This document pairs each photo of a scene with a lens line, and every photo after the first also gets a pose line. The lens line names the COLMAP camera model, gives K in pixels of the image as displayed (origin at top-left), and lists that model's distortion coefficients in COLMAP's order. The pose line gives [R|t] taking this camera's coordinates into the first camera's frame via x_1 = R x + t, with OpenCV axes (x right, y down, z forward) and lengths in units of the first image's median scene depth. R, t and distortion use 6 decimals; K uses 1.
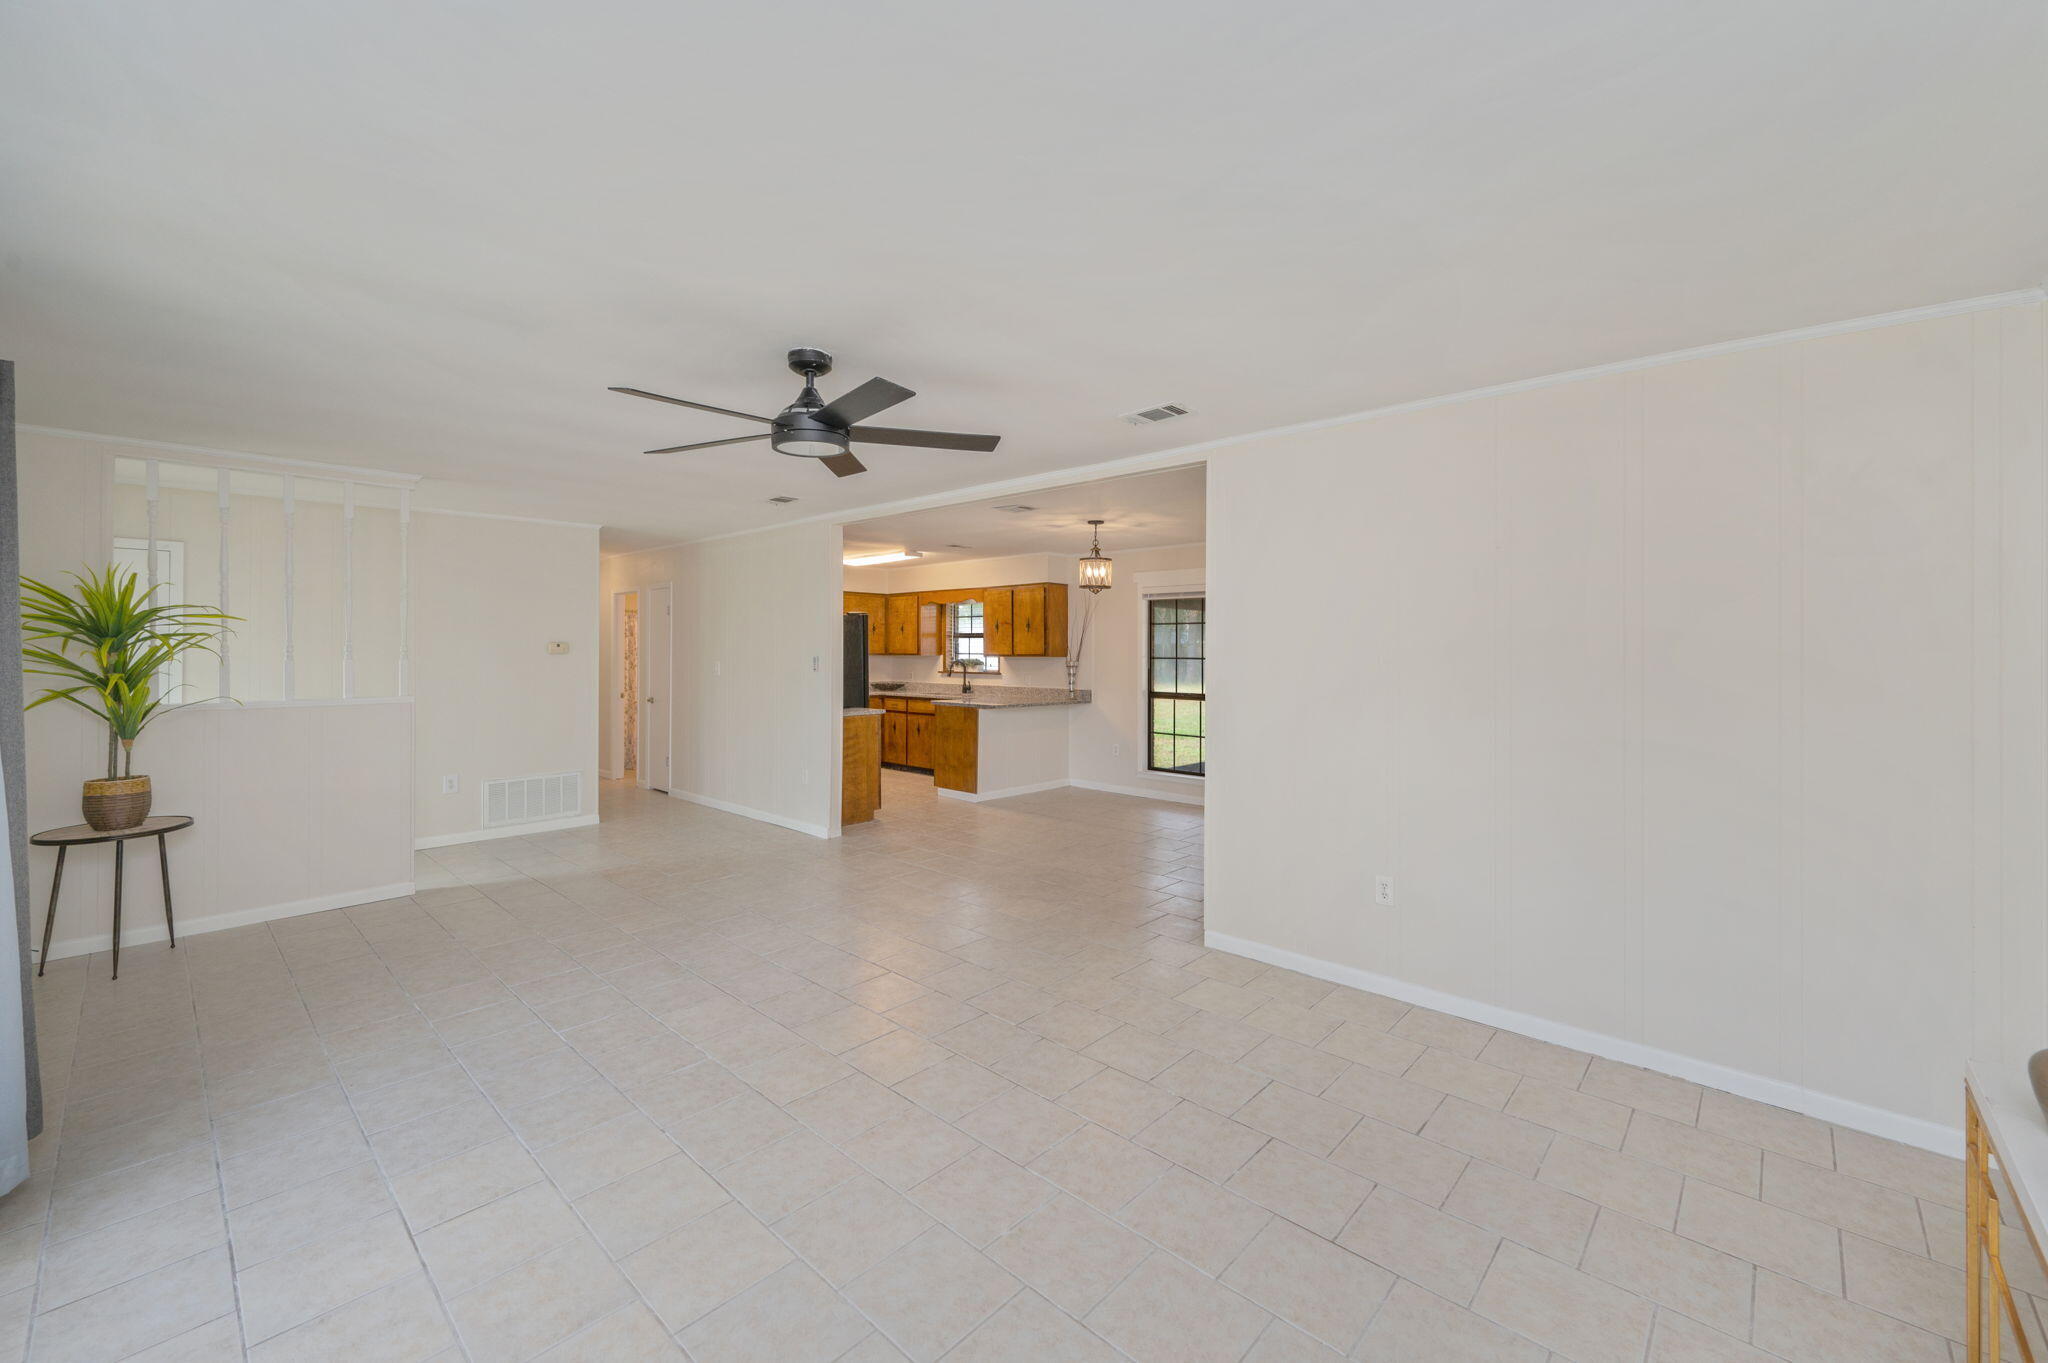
lens RADIAL K [[823.7, 0, 1033.3], [0, 823.7, 656.2], [0, 0, 1]] dist [0.000222, 0.000113]
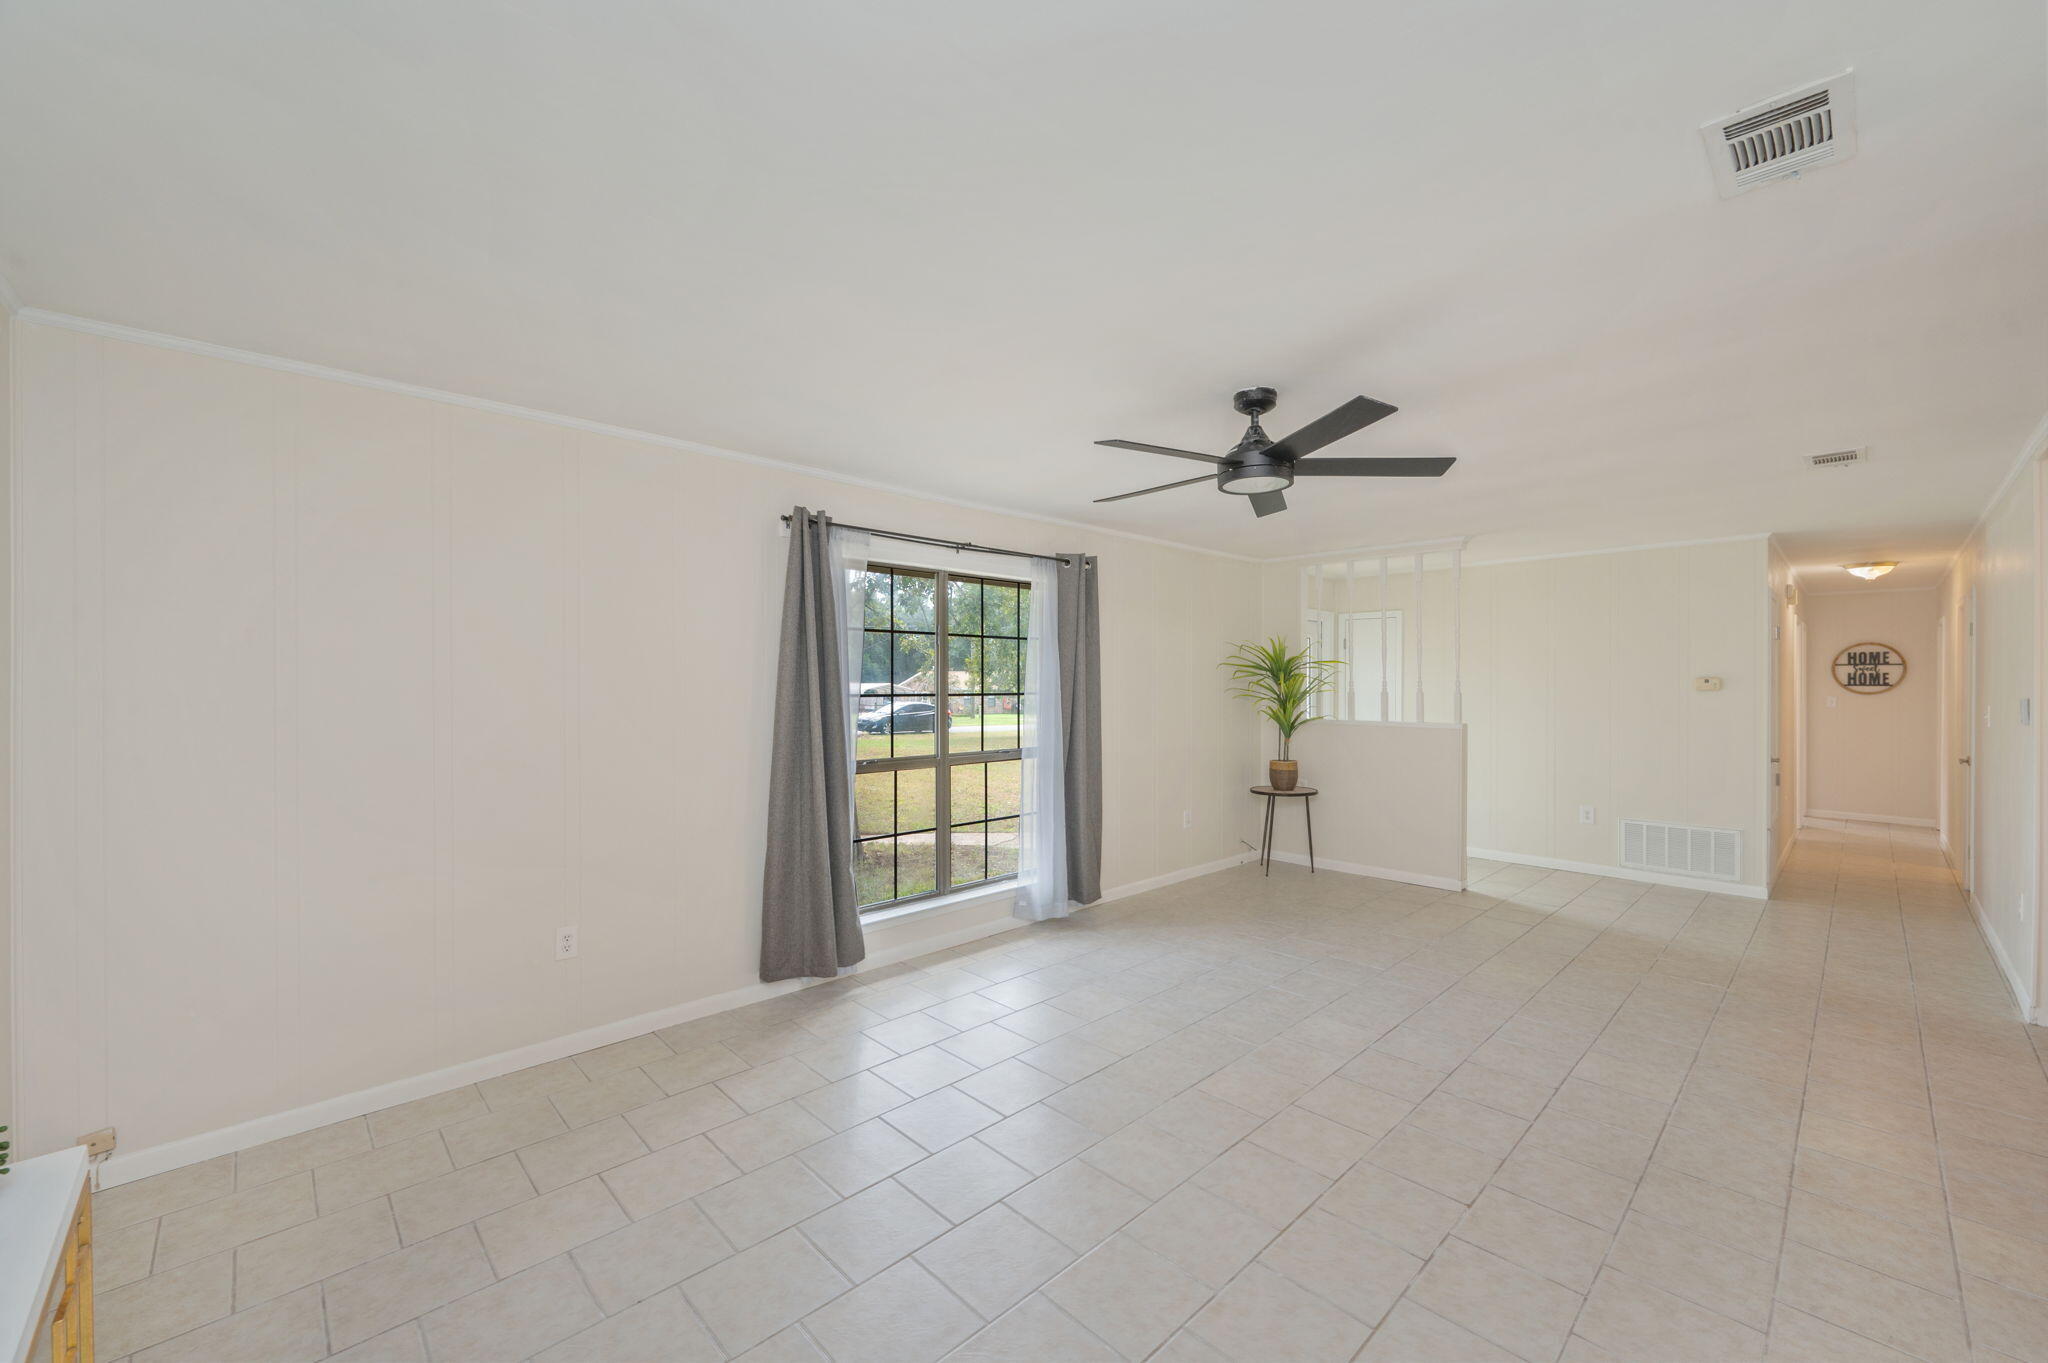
lens RADIAL K [[803.8, 0, 1024.0], [0, 803.8, 681.5], [0, 0, 1]] dist [-0.007456, 0.000085]
pose [[-0.074700, -0.004584, -0.997196, 0.544485], [-0.013058, 0.999908, -0.003619, 0.000990], [0.997121, 0.012751, -0.074753, 0.573838]]
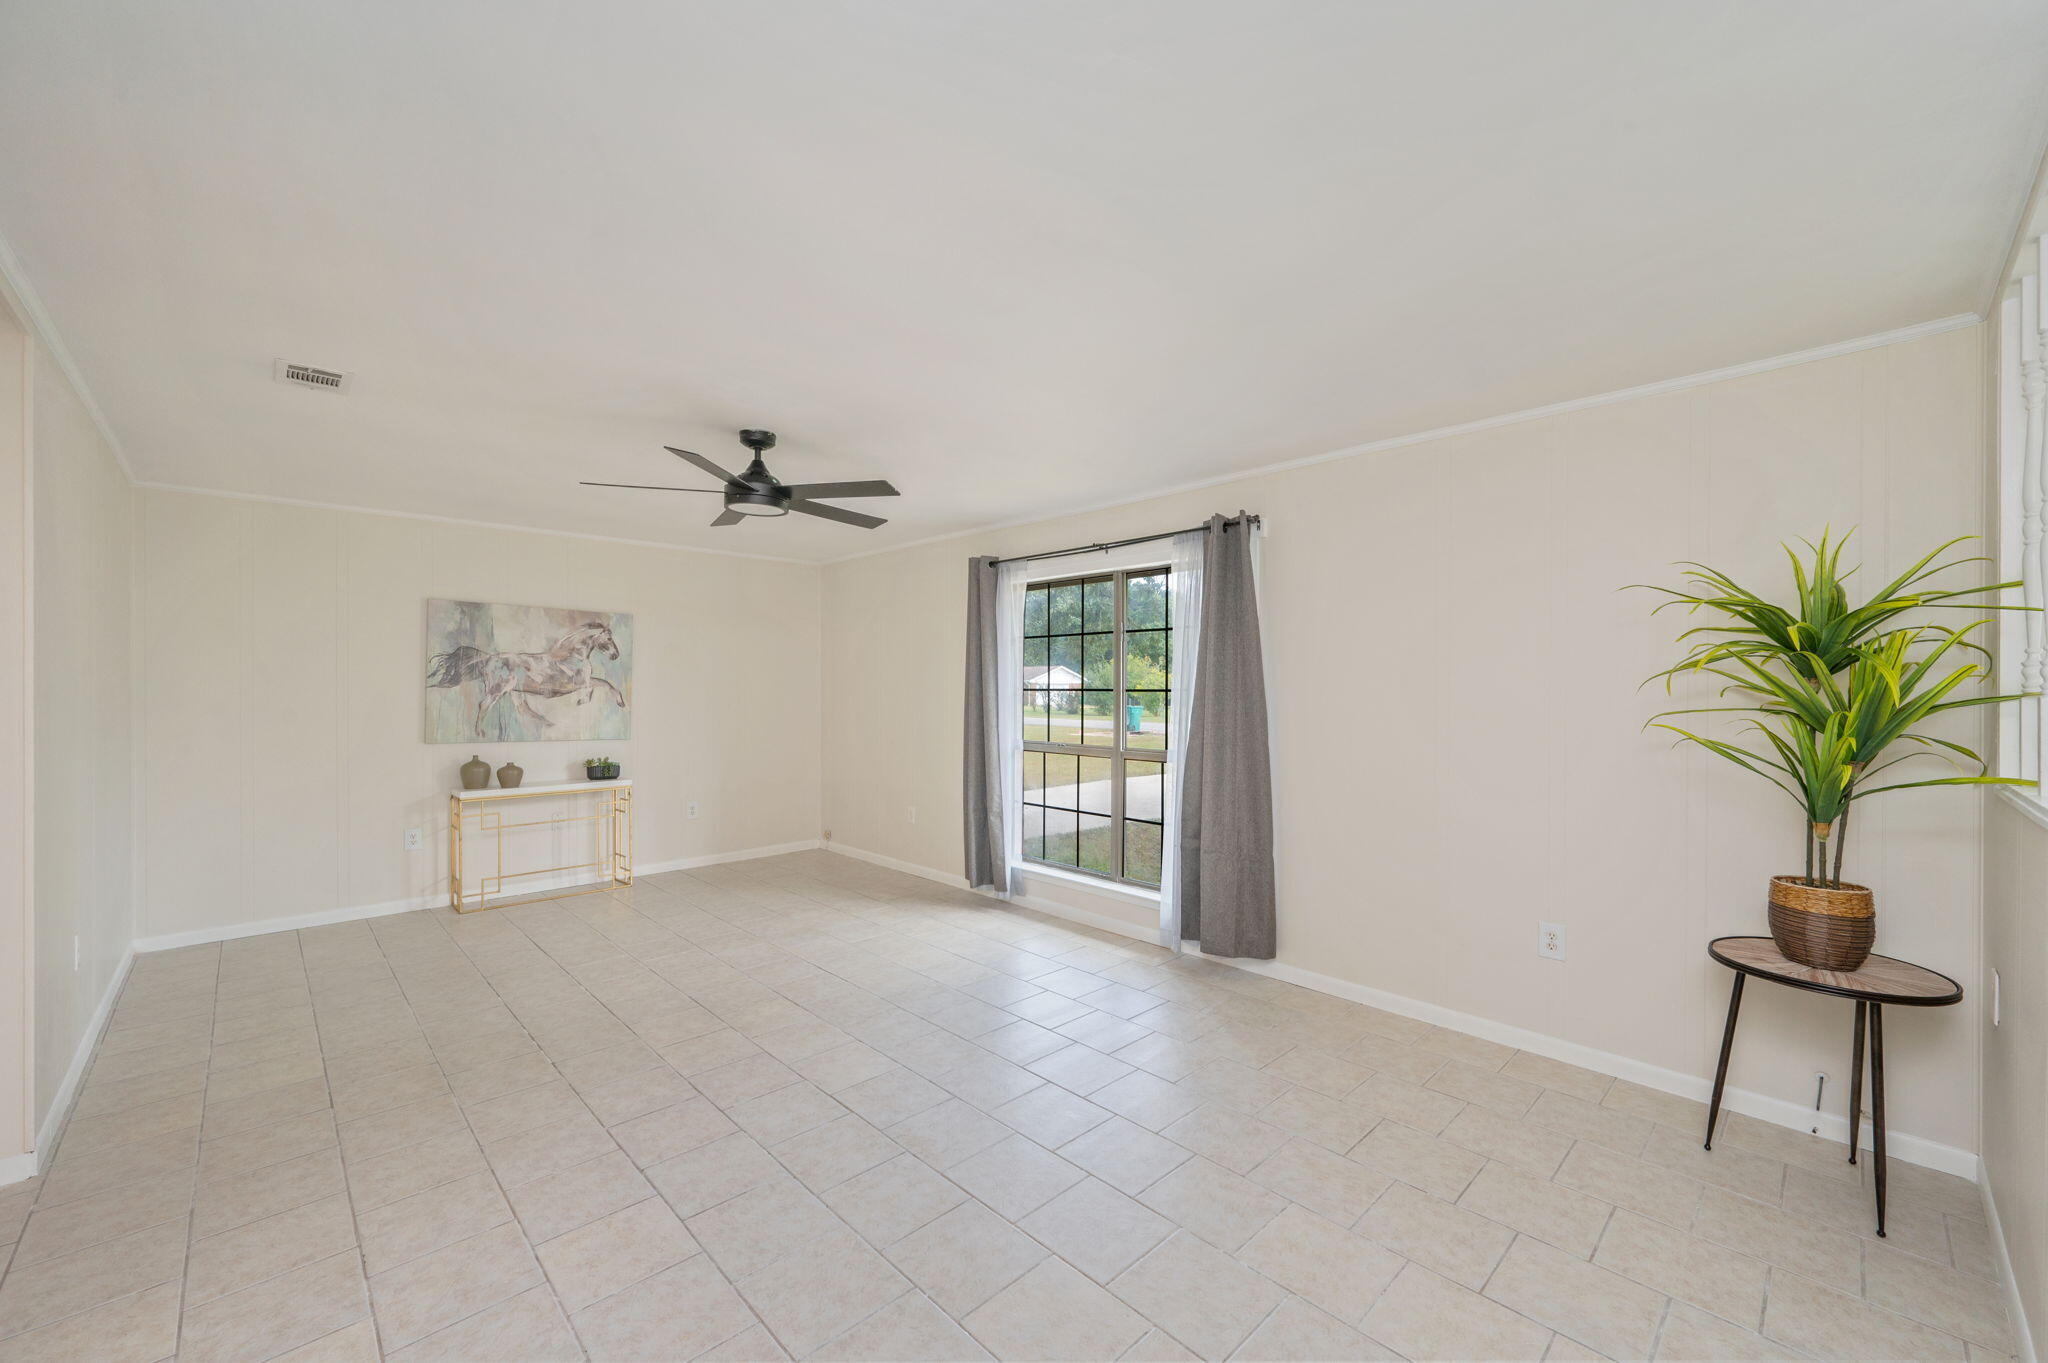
lens RADIAL K [[803.8, 0, 1033.6], [0, 803.8, 686.8], [0, 0, 1]] dist [-0.000726, -0.000140]
pose [[-0.998178, -0.003169, 0.060260, -0.550314], [-0.002199, 0.999867, 0.016158, -0.006310], [-0.060303, 0.015996, -0.998052, 1.584715]]
